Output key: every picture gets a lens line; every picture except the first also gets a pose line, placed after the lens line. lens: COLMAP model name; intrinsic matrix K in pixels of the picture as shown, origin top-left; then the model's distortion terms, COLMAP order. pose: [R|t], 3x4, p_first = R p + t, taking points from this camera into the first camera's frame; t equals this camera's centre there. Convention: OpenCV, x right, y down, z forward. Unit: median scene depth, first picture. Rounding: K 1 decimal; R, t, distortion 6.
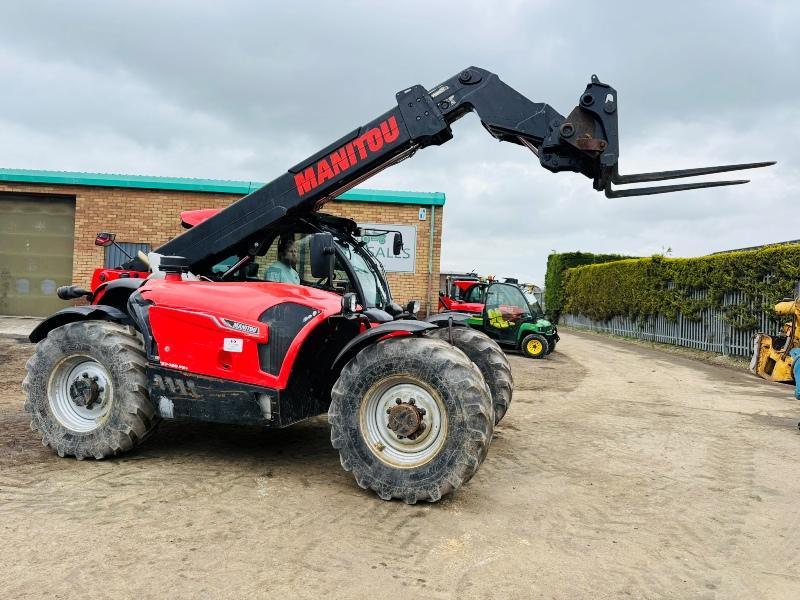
lens RADIAL K [[565.2, 0, 404.3], [0, 565.2, 305.7], [0, 0, 1]] dist [0.068348, -0.091475]
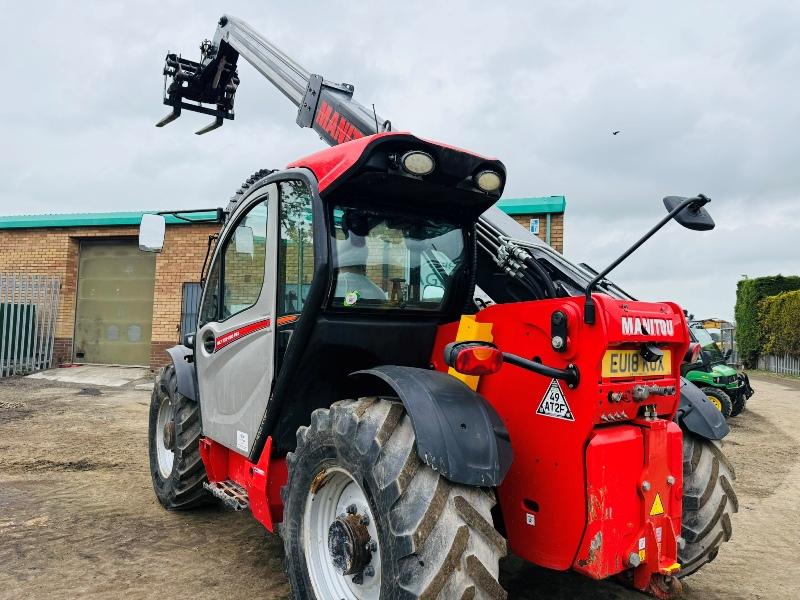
lens RADIAL K [[565.2, 0, 402.6], [0, 565.2, 299.6], [0, 0, 1]] dist [0.068348, -0.091475]
pose [[0.956681, -0.038313, -0.288607, 0.080413], [0.013293, 0.996018, -0.088159, 0.001172], [0.290835, 0.080503, 0.953380, 0.228134]]
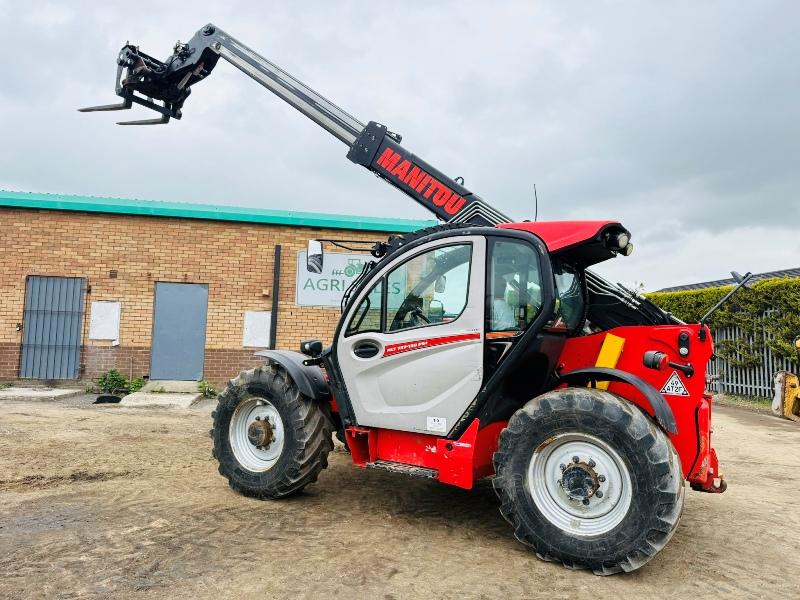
lens RADIAL K [[565.2, 0, 405.2], [0, 565.2, 297.6], [0, 0, 1]] dist [0.068348, -0.091475]
pose [[0.990309, -0.006229, 0.138745, -0.106238], [0.017502, 0.996627, -0.080177, -0.006731], [-0.137777, 0.081828, 0.987077, 0.132594]]
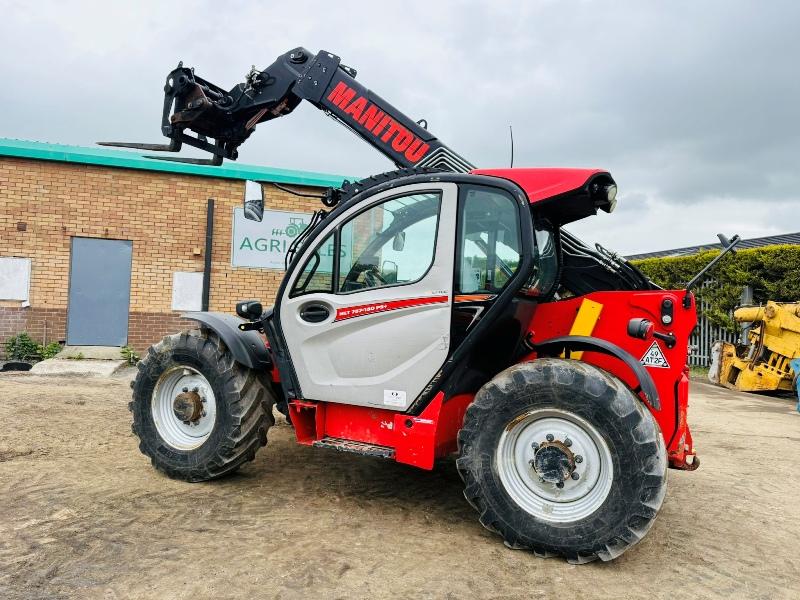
lens RADIAL K [[565.2, 0, 403.9], [0, 565.2, 303.3], [0, 0, 1]] dist [0.068348, -0.091475]
pose [[0.970954, -0.001033, 0.239265, -0.107426], [0.003927, 0.999925, -0.011620, -0.005014], [-0.239235, 0.012222, 0.970885, 0.174202]]
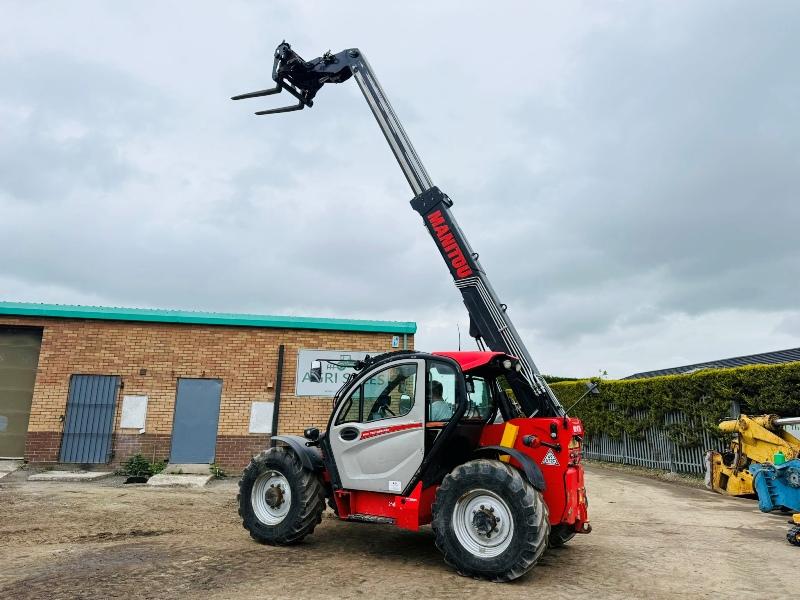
lens RADIAL K [[565.2, 0, 403.0], [0, 565.2, 301.4], [0, 0, 1]] dist [0.068348, -0.091475]
pose [[0.989649, 0.005049, 0.143422, -0.107575], [0.026209, 0.976215, -0.215217, -0.009253], [-0.141097, 0.216748, 0.965977, -0.036581]]
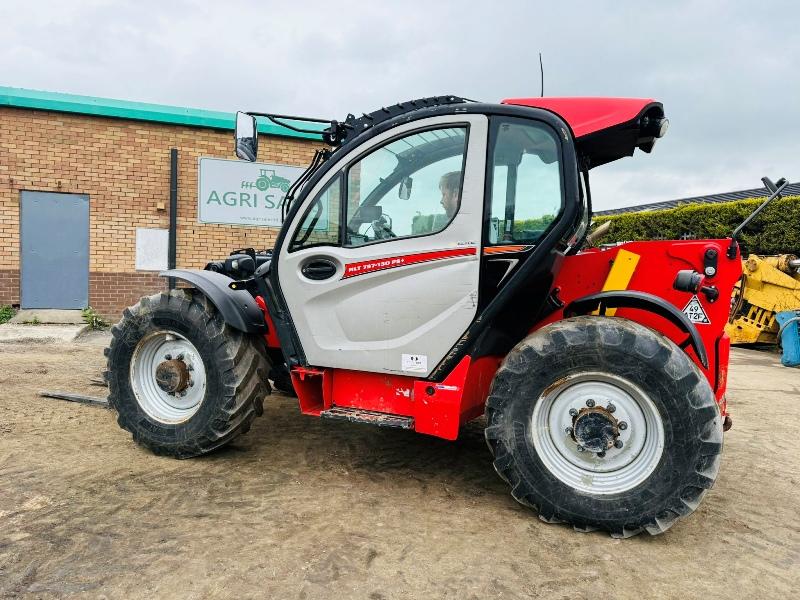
lens RADIAL K [[565.2, 0, 404.1], [0, 565.2, 302.1], [0, 0, 1]] dist [0.068348, -0.091475]
pose [[0.953536, -0.031134, 0.299667, -0.122273], [0.013920, 0.998137, 0.059409, -0.003247], [-0.300959, -0.052477, 0.952192, 0.210295]]
